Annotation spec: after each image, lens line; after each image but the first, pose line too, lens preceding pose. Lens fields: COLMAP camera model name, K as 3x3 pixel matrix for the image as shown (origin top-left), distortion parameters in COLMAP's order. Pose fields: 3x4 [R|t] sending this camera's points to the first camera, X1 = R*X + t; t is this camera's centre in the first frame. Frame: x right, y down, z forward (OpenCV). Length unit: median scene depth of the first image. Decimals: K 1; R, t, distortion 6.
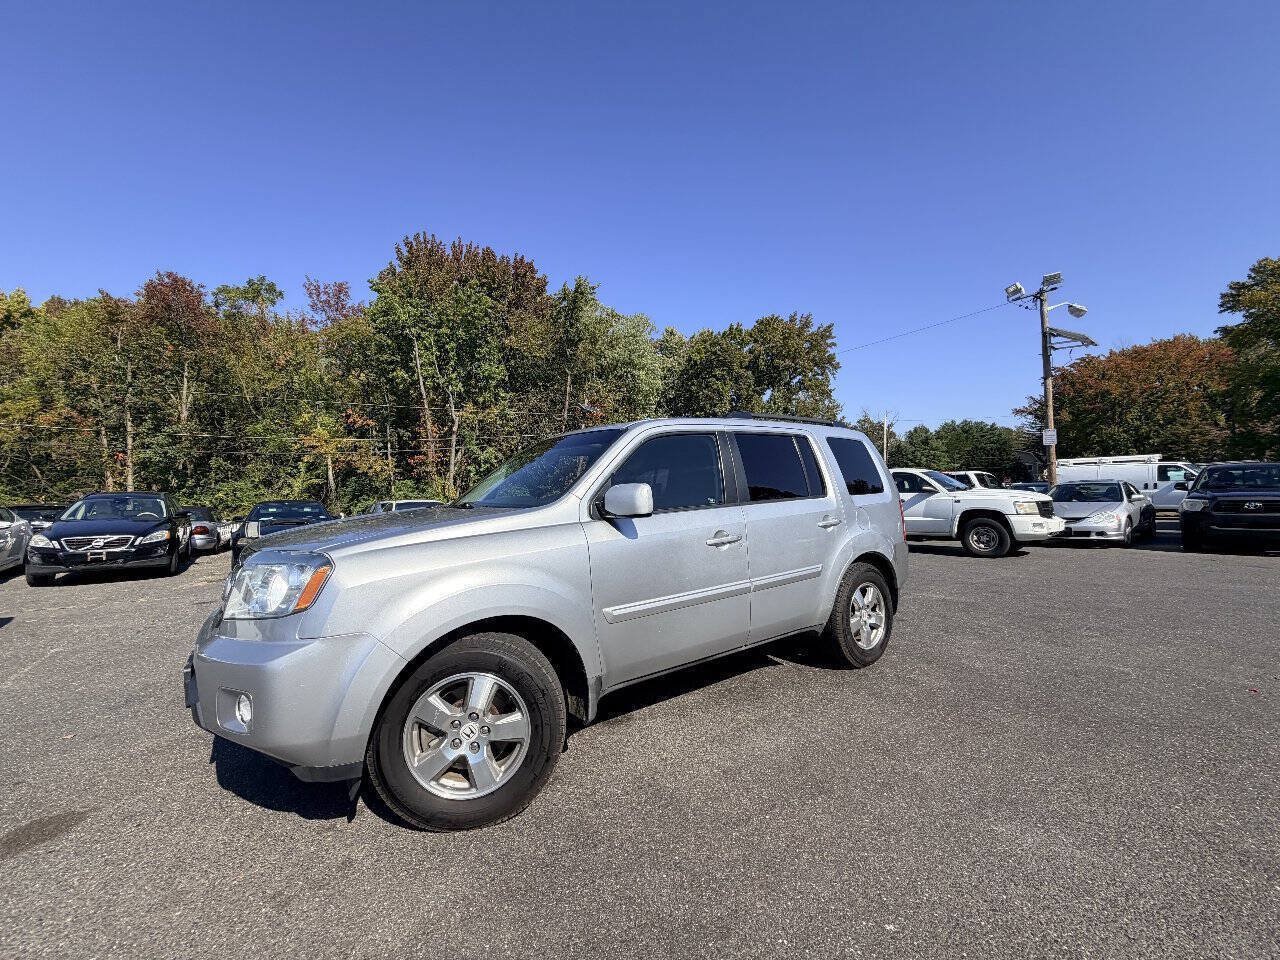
lens RADIAL K [[508.2, 0, 638.5], [0, 508.2, 477.1], [0, 0, 1]] dist [-0.000885, 0.000379]
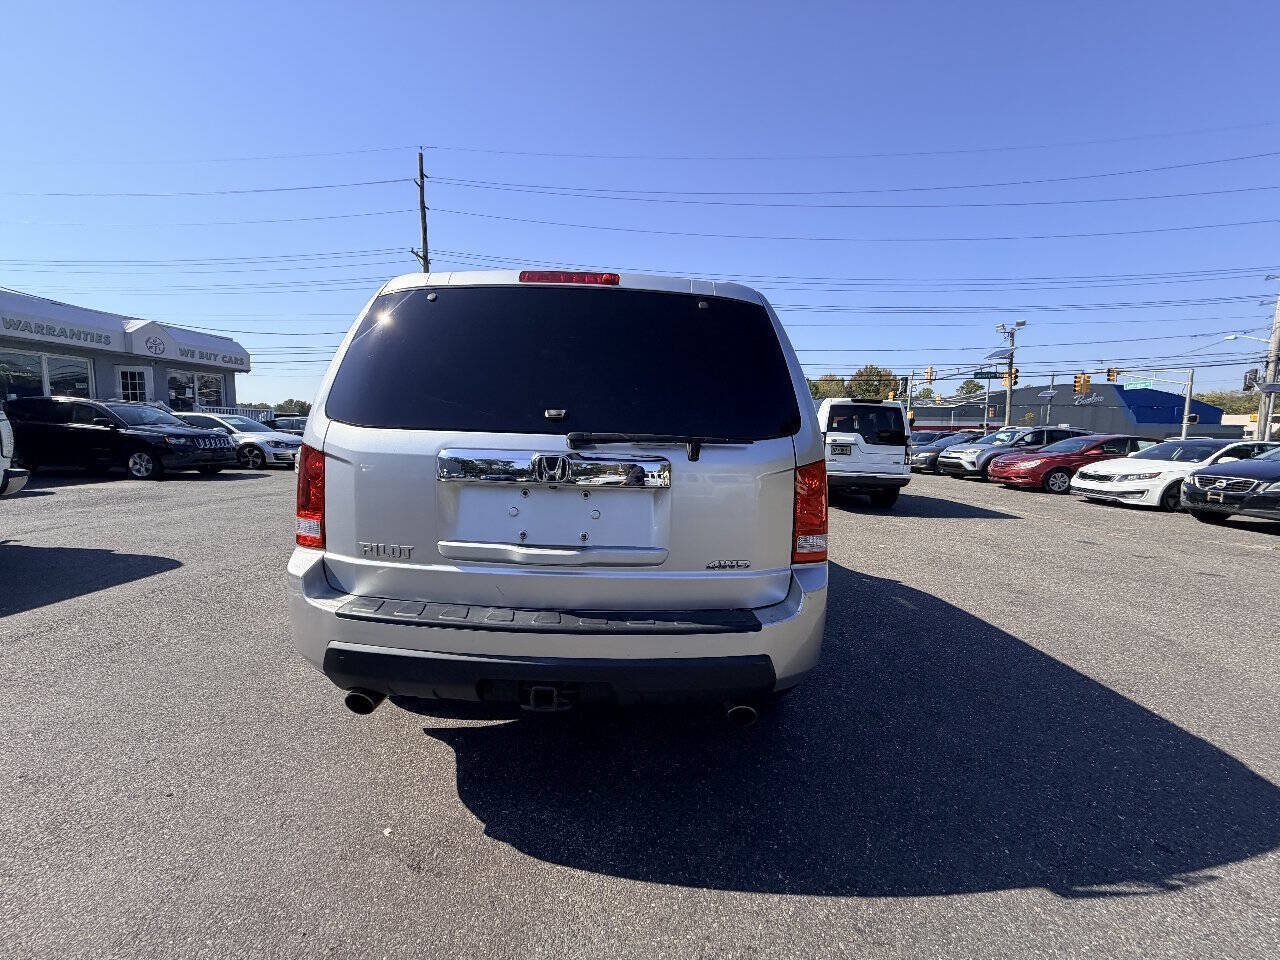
lens RADIAL K [[508.2, 0, 638.4], [0, 508.2, 477.4], [0, 0, 1]] dist [-0.000885, 0.000379]
pose [[-0.599515, 0.080663, -0.796288, 0.076875], [0.011335, 0.995664, 0.092325, 0.004584], [0.800283, 0.046324, -0.597830, 0.164041]]
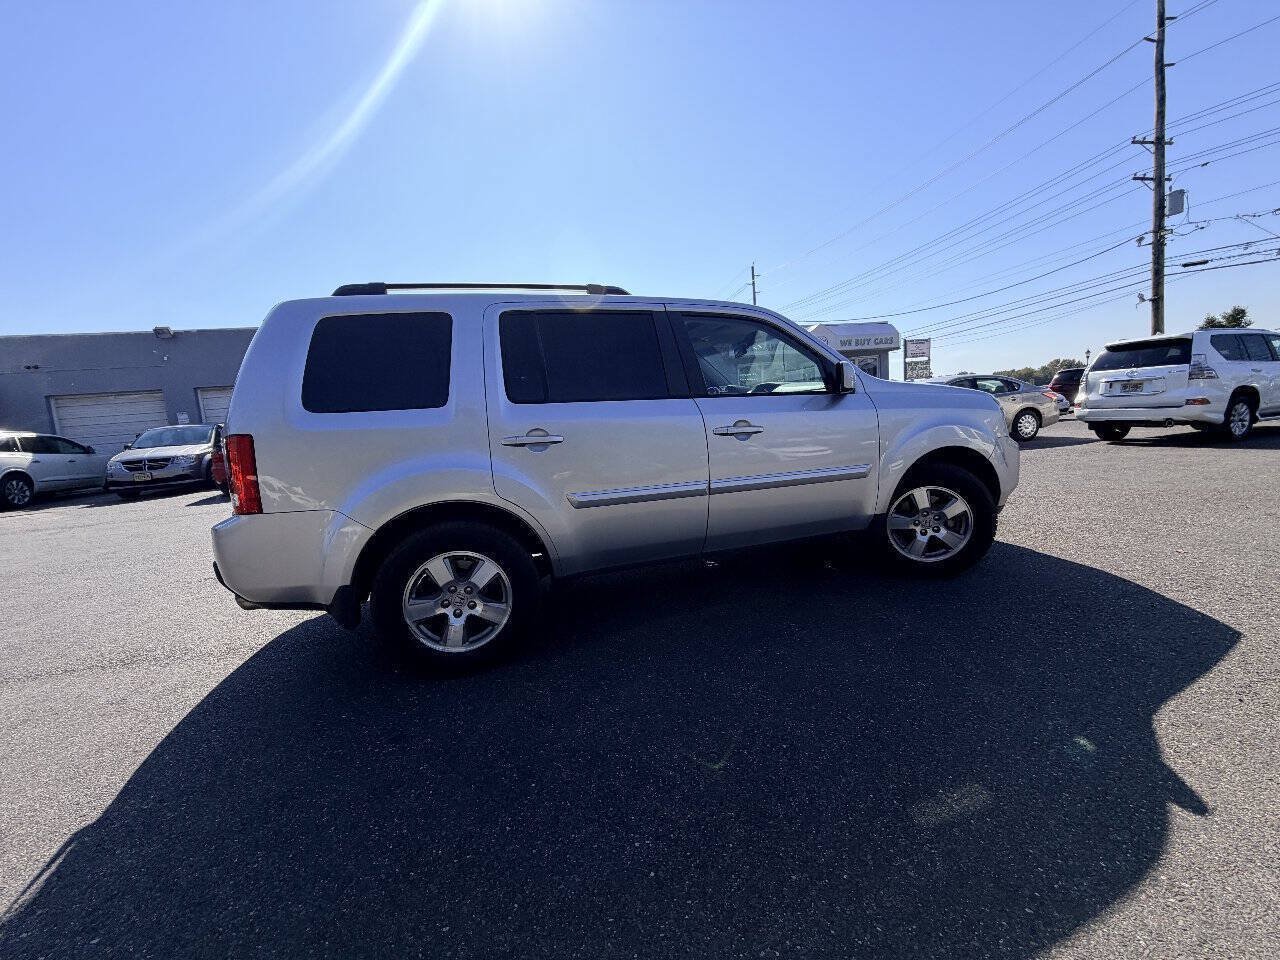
lens RADIAL K [[508.2, 0, 639.7], [0, 508.2, 478.9], [0, 0, 1]] dist [-0.000885, 0.000379]
pose [[-0.935063, 0.047266, 0.351316, -0.029606], [0.084204, 0.992320, 0.090611, 0.010727], [-0.344335, 0.114309, -0.931862, 0.187877]]
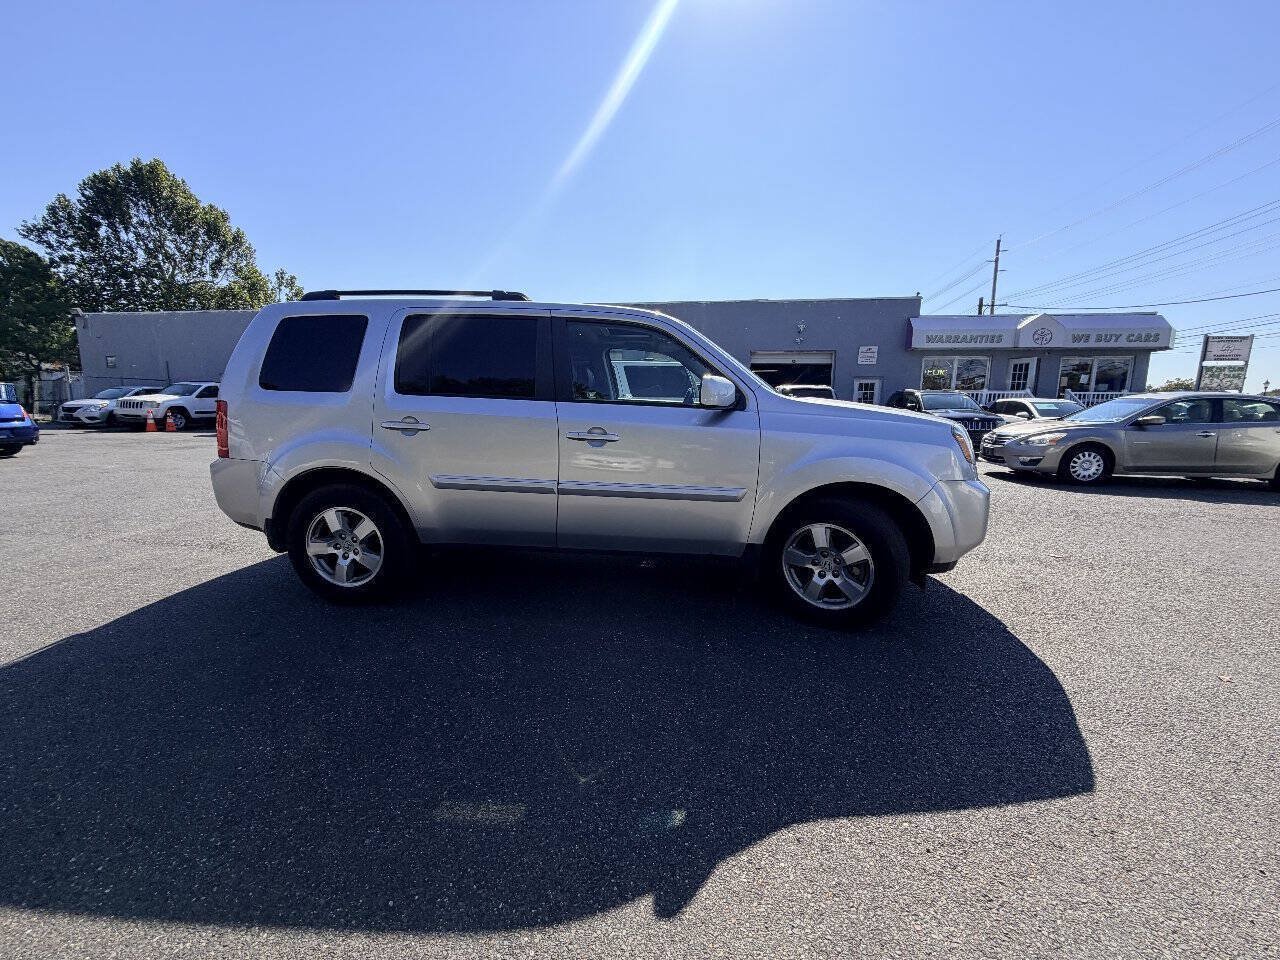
lens RADIAL K [[508.2, 0, 638.3], [0, 508.2, 478.5], [0, 0, 1]] dist [-0.000885, 0.000379]
pose [[-0.743091, -0.087073, 0.663501, -0.071065], [-0.015387, 0.993460, 0.113143, 0.009274], [-0.669013, 0.073866, -0.739571, 0.166400]]
